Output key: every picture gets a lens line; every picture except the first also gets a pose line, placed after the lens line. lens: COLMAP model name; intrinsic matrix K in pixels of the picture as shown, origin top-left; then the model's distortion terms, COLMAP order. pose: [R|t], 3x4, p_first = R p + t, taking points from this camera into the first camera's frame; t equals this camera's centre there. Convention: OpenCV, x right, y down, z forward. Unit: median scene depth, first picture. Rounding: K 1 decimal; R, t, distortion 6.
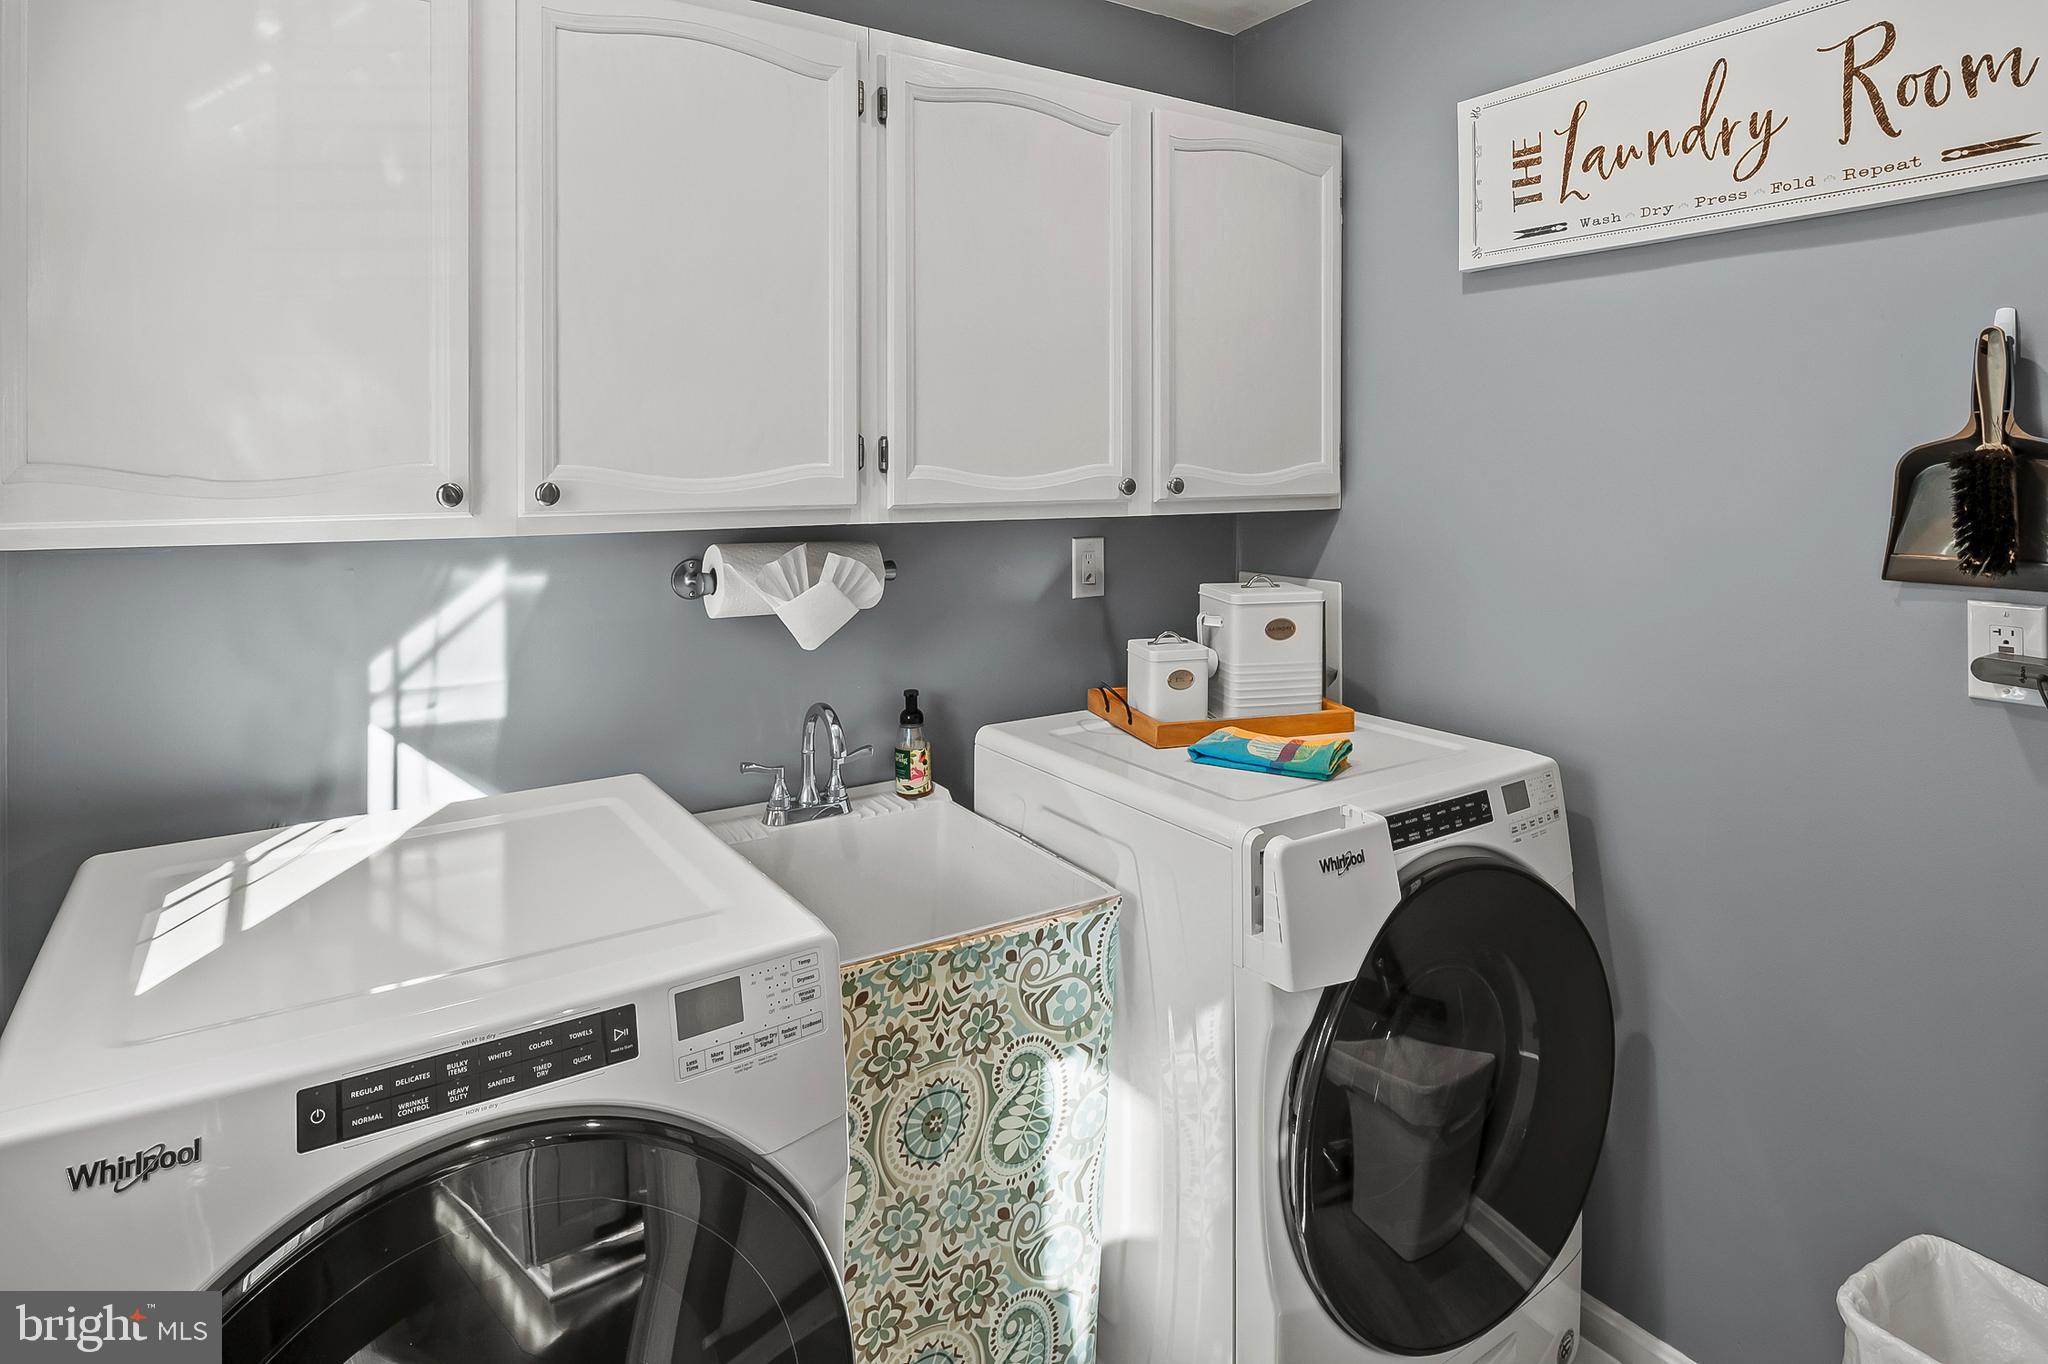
lens RADIAL K [[1128.1, 0, 1019.6], [0, 1128.1, 461.8], [0, 0, 1]] dist [-0.004395, -0.000084]
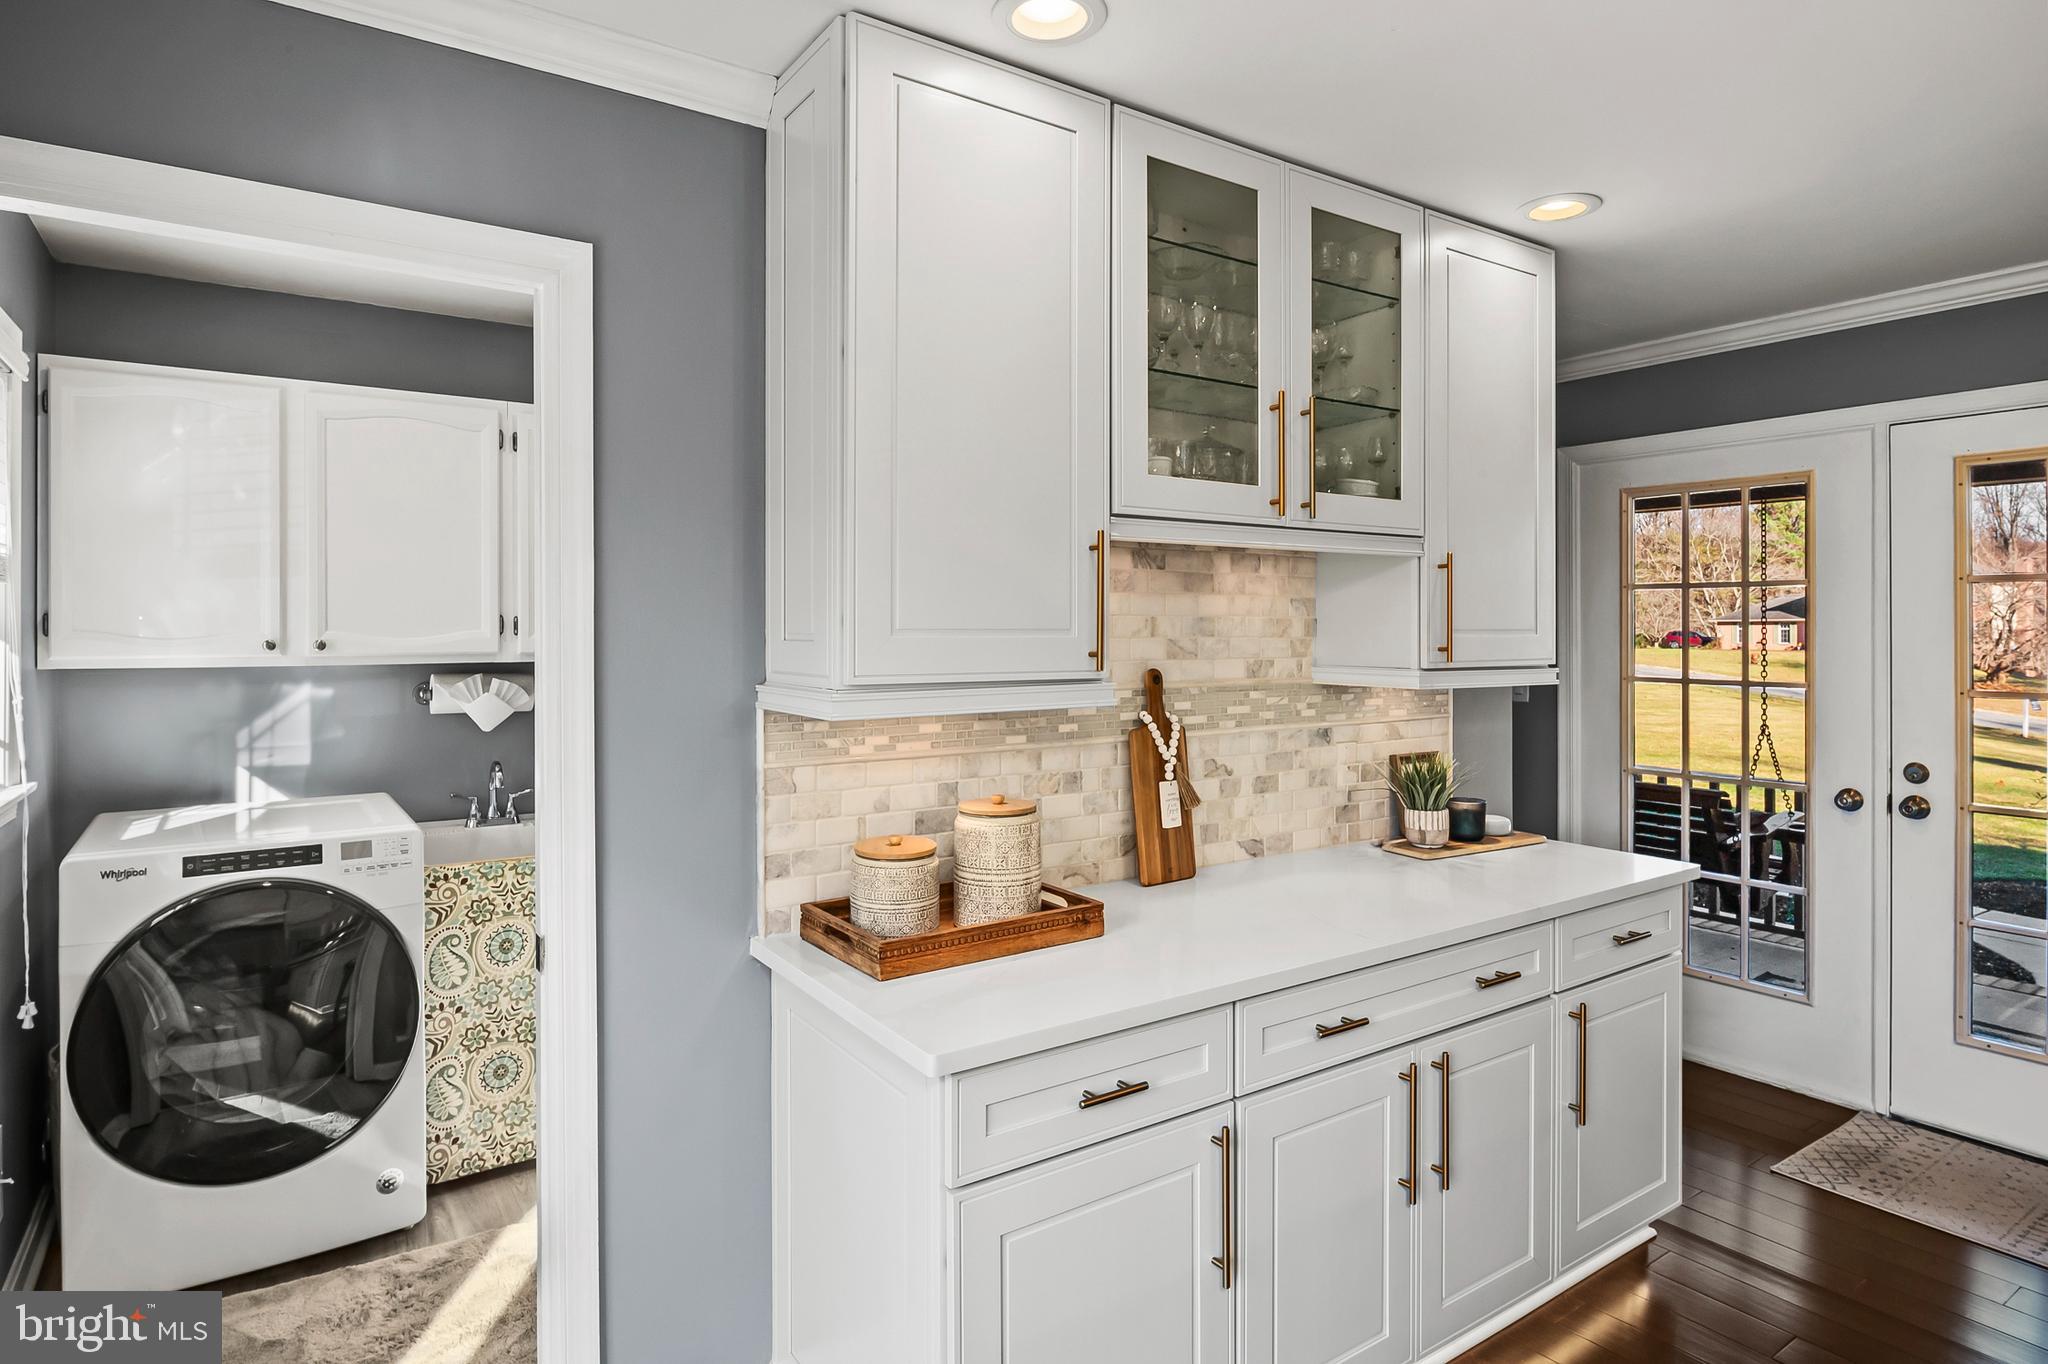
lens RADIAL K [[1134.3, 0, 1029.5], [0, 1134.3, 626.2], [0, 0, 1]] dist [0.002746, -0.000642]
pose [[0.999432, 0.002738, 0.033578, 0.817111], [-0.002883, 0.999987, 0.004277, -0.019577], [-0.033566, -0.004371, 0.999427, -1.131290]]
